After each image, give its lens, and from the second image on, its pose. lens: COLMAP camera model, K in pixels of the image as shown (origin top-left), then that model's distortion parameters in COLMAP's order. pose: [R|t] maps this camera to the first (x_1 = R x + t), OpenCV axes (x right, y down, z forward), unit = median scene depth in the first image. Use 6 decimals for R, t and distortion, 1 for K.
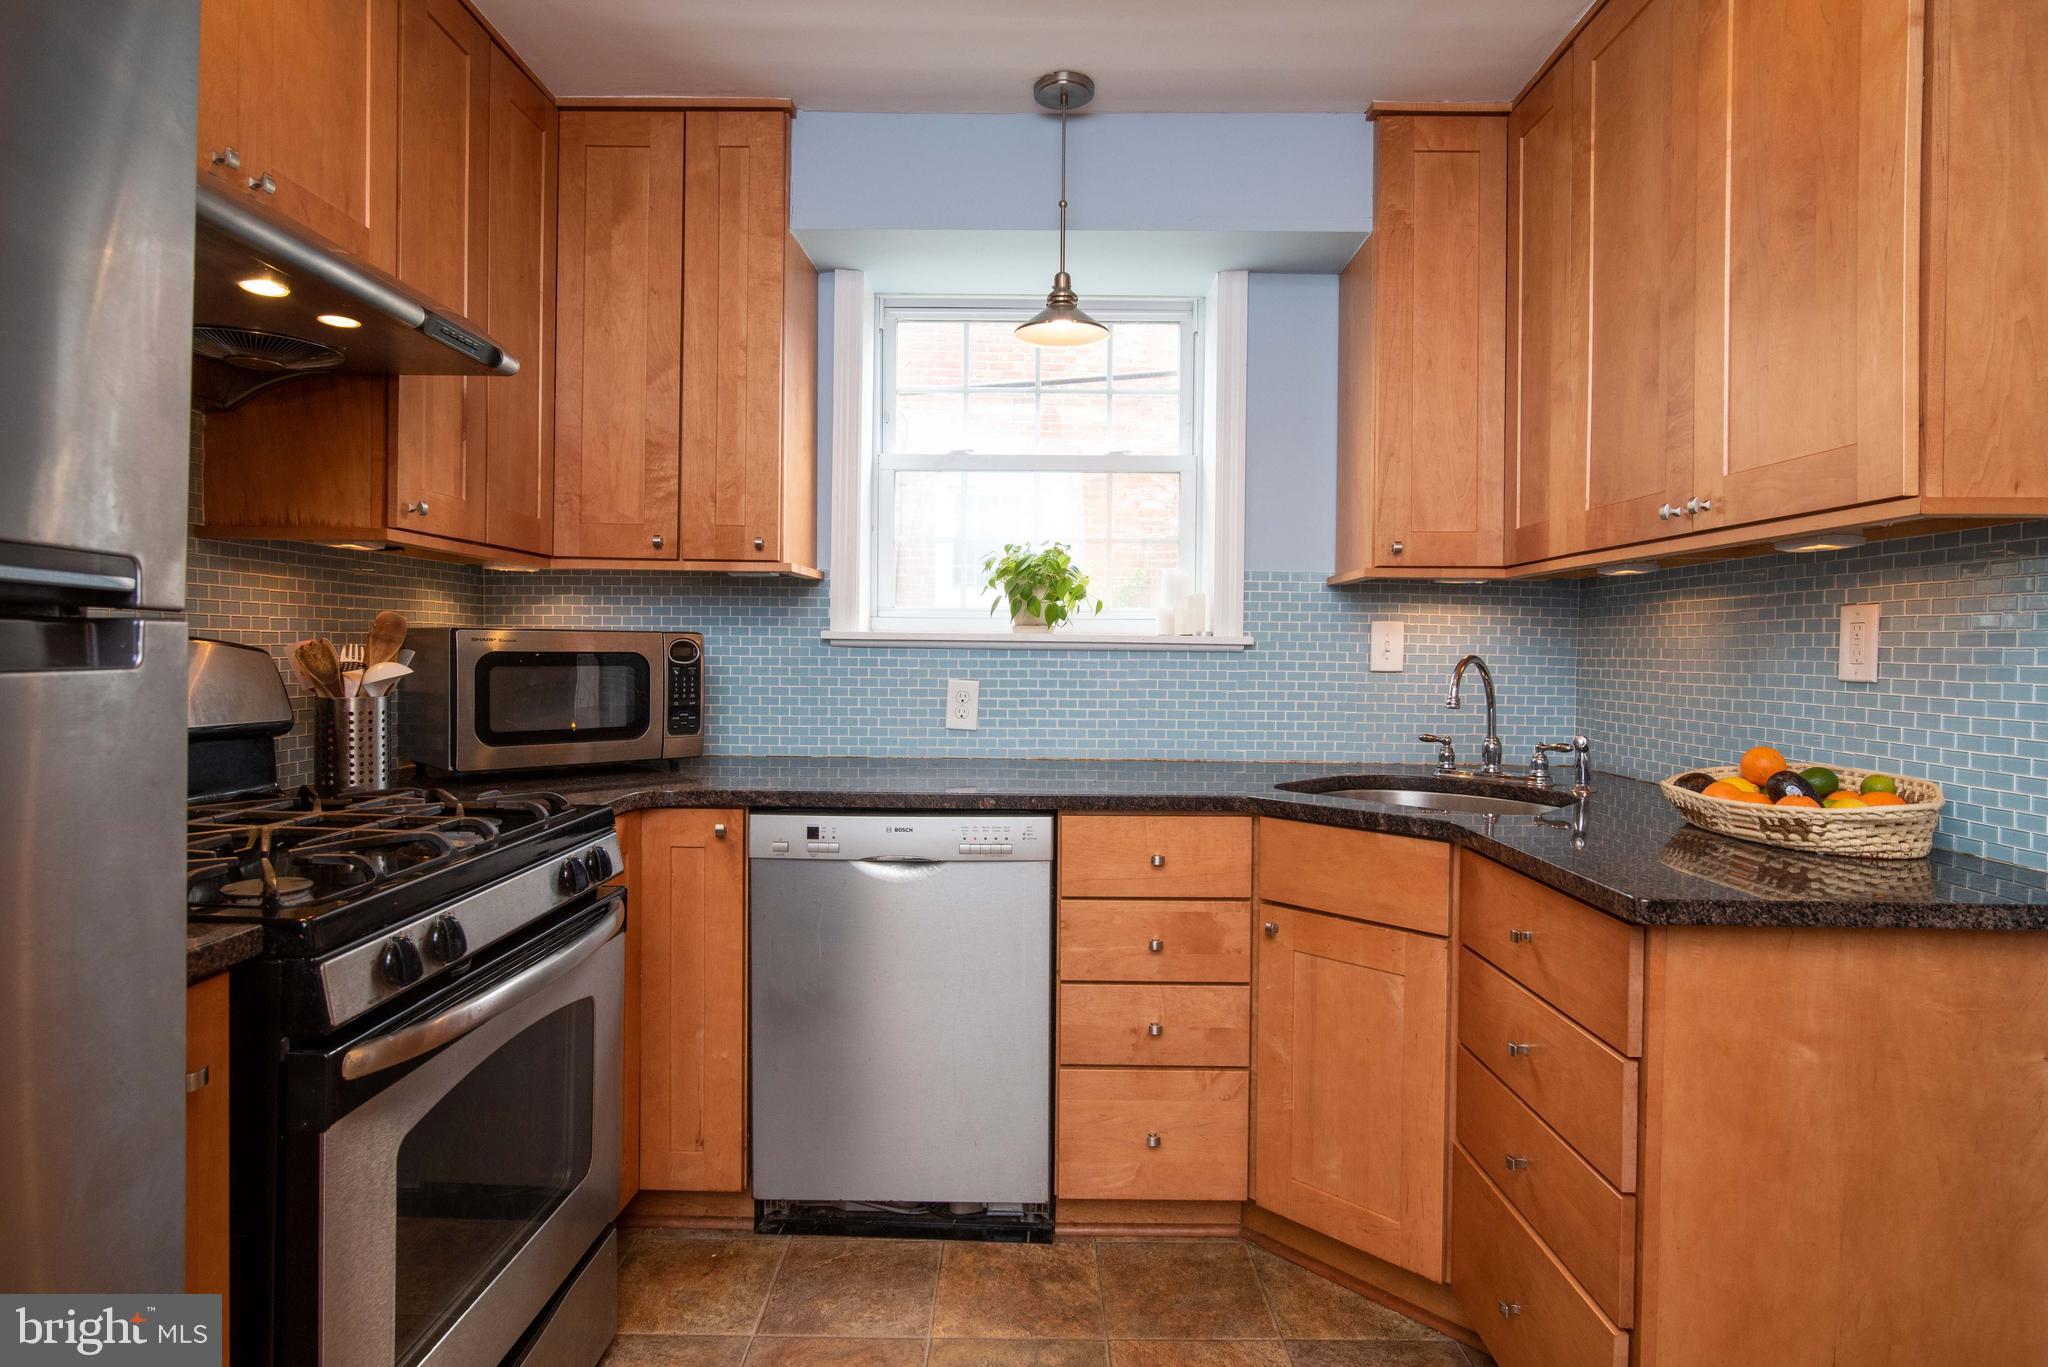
lens RADIAL K [[1100.4, 0, 1027.1], [0, 1100.4, 666.4], [0, 0, 1]] dist [-0.002676, 0.000257]
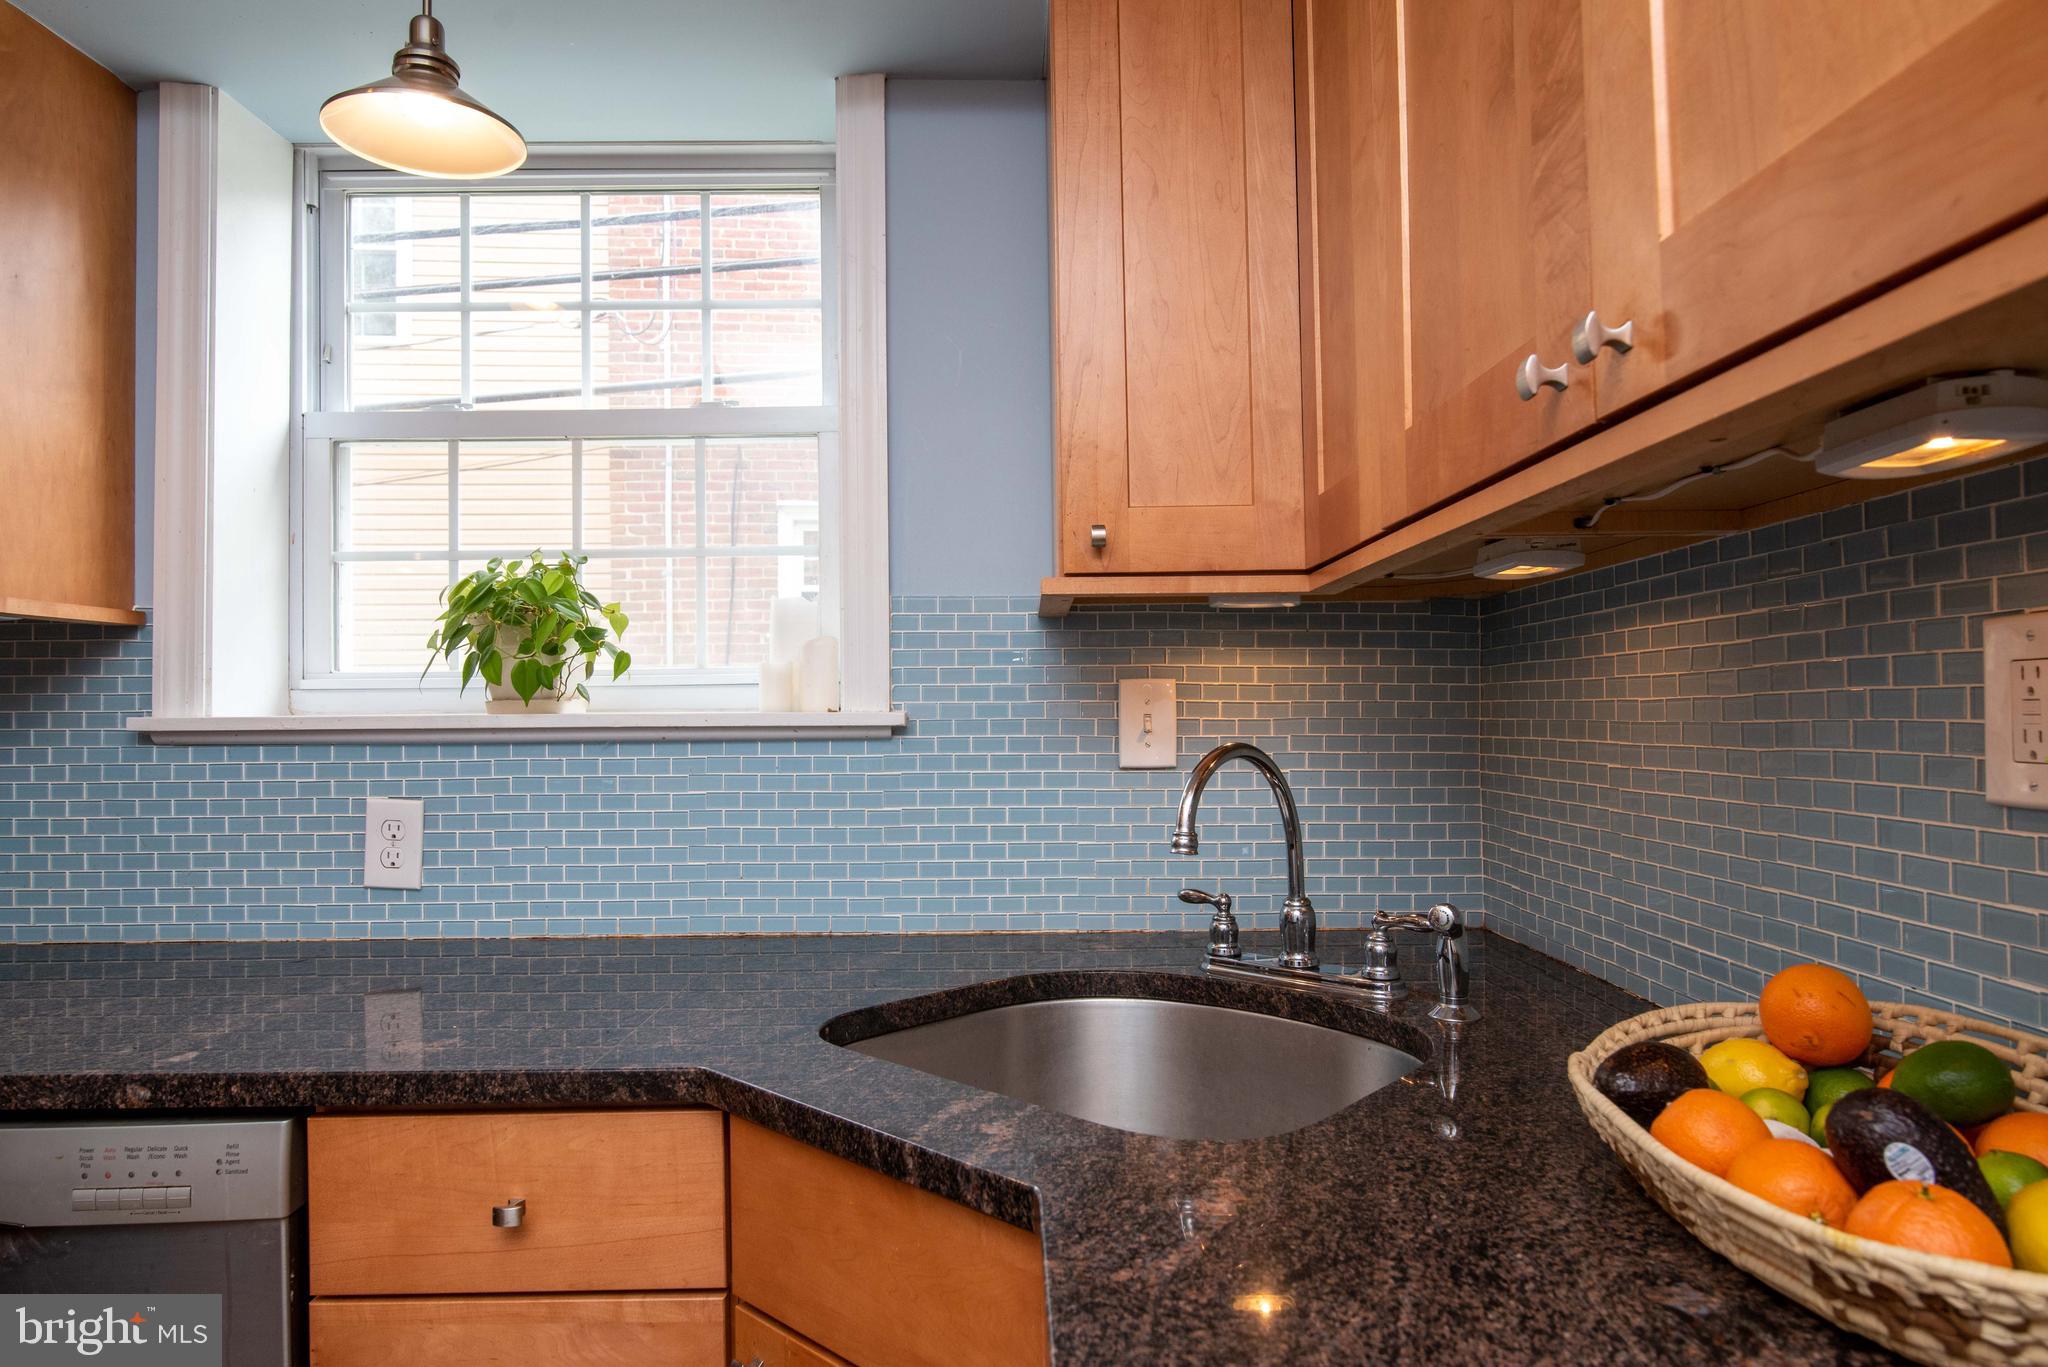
lens RADIAL K [[1222.2, 0, 1024.0], [0, 1222.2, 683.5], [0, 0, 1]] dist [-0.007958, -0.000979]
pose [[0.999580, -0.020488, 0.020492, 0.286435], [0.021352, 0.998853, -0.042854, -0.014877], [-0.019590, 0.043274, 0.998871, 0.425117]]
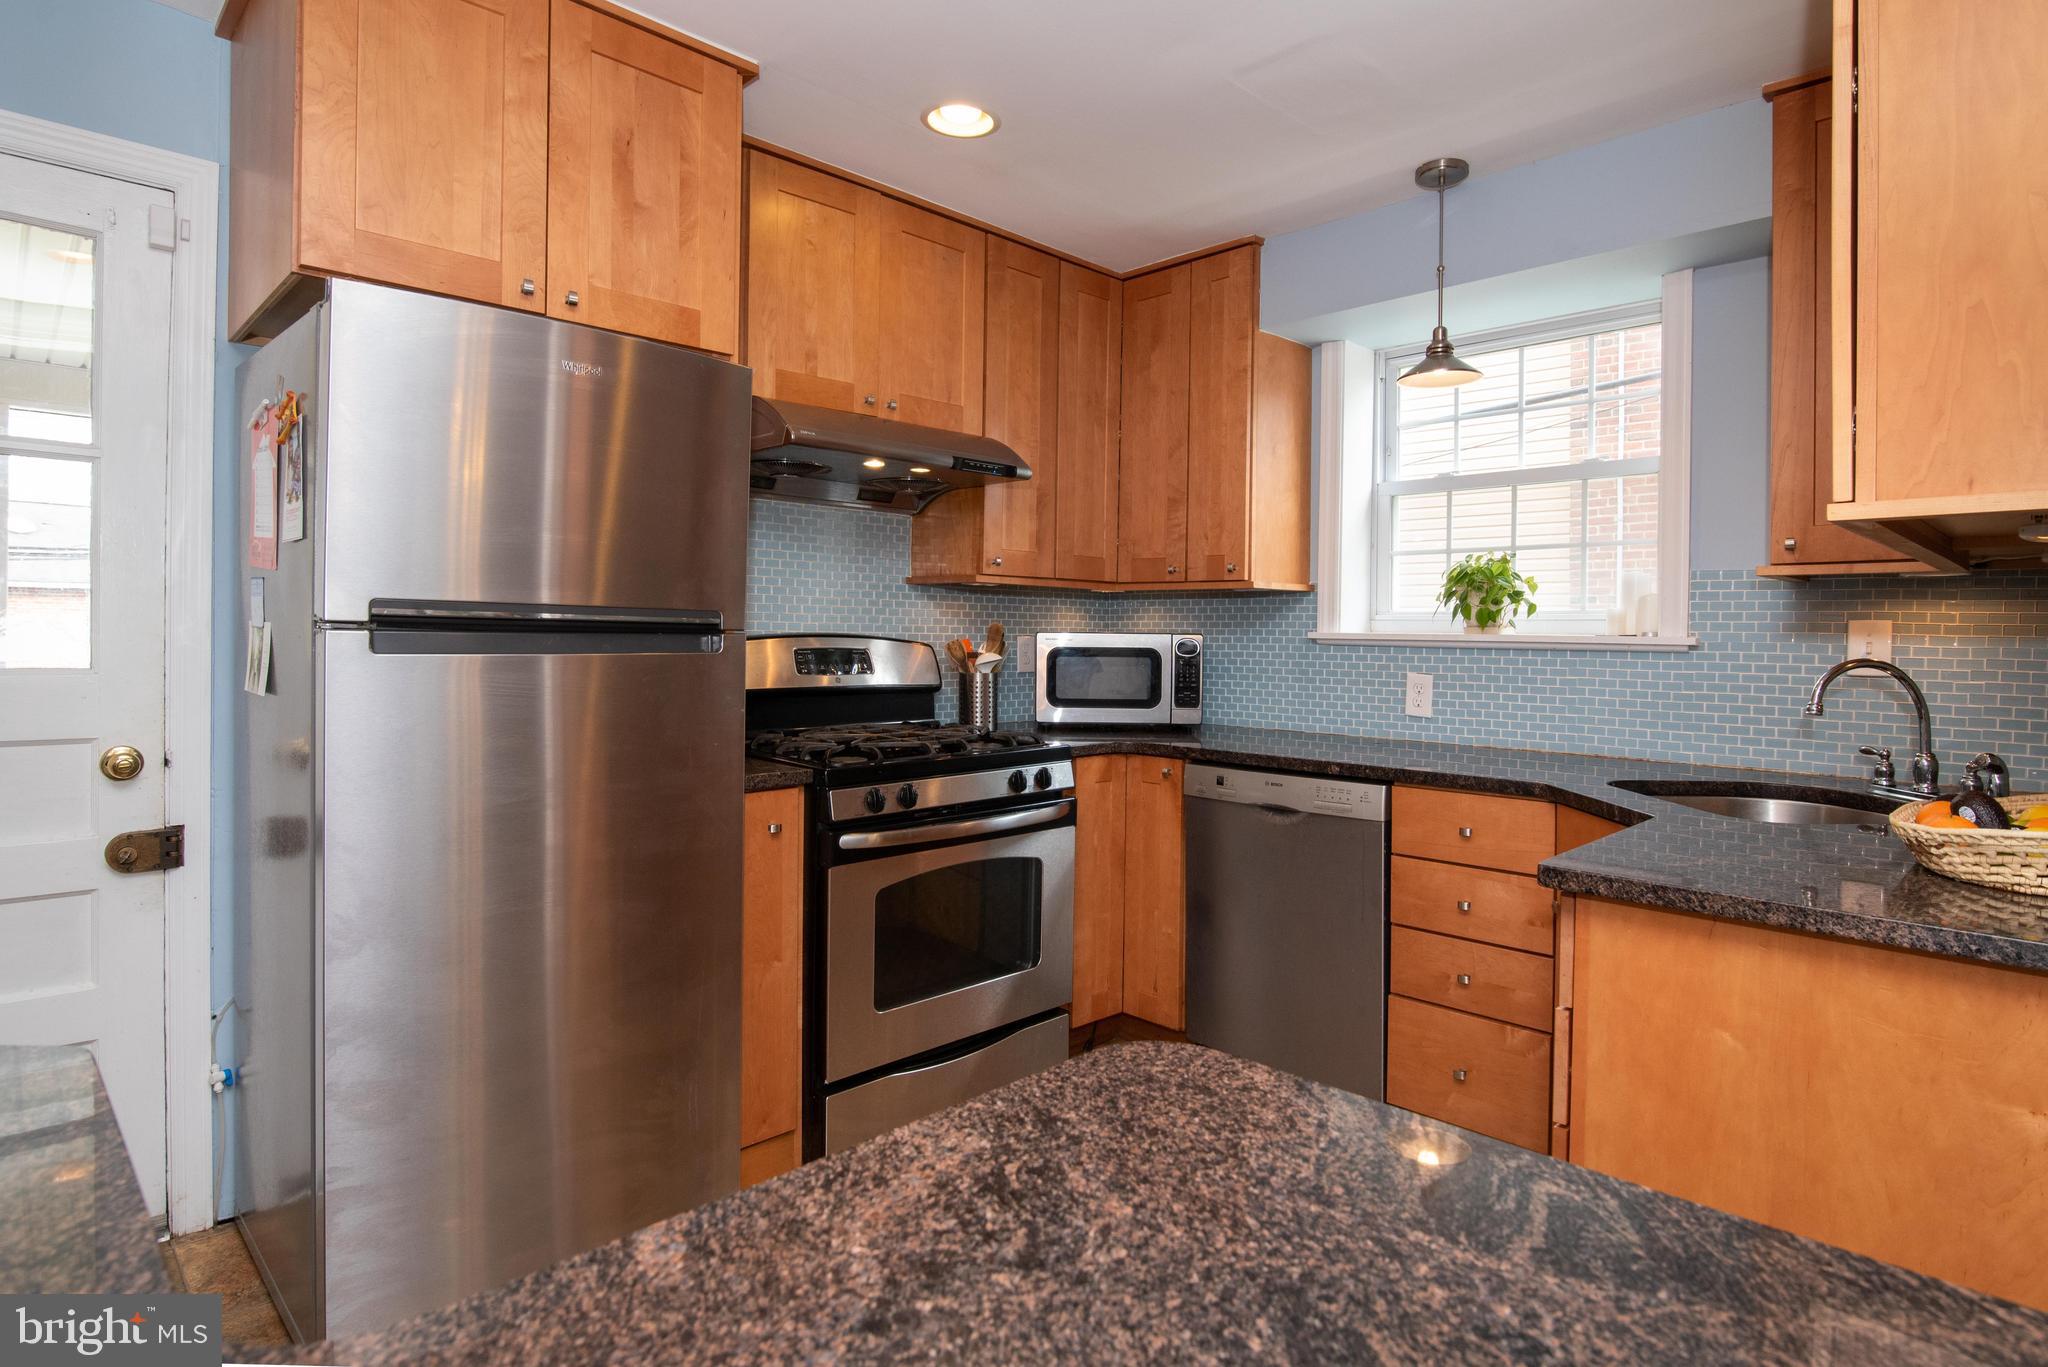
lens RADIAL K [[1081.5, 0, 1043.6], [0, 1081.5, 645.9], [0, 0, 1]] dist [-0.015701, -0.000938]
pose [[0.714853, 0.006708, -0.699243, 0.519699], [-0.016566, 0.999836, -0.007344, -0.002764], [0.699079, 0.016834, 0.714846, -0.105520]]
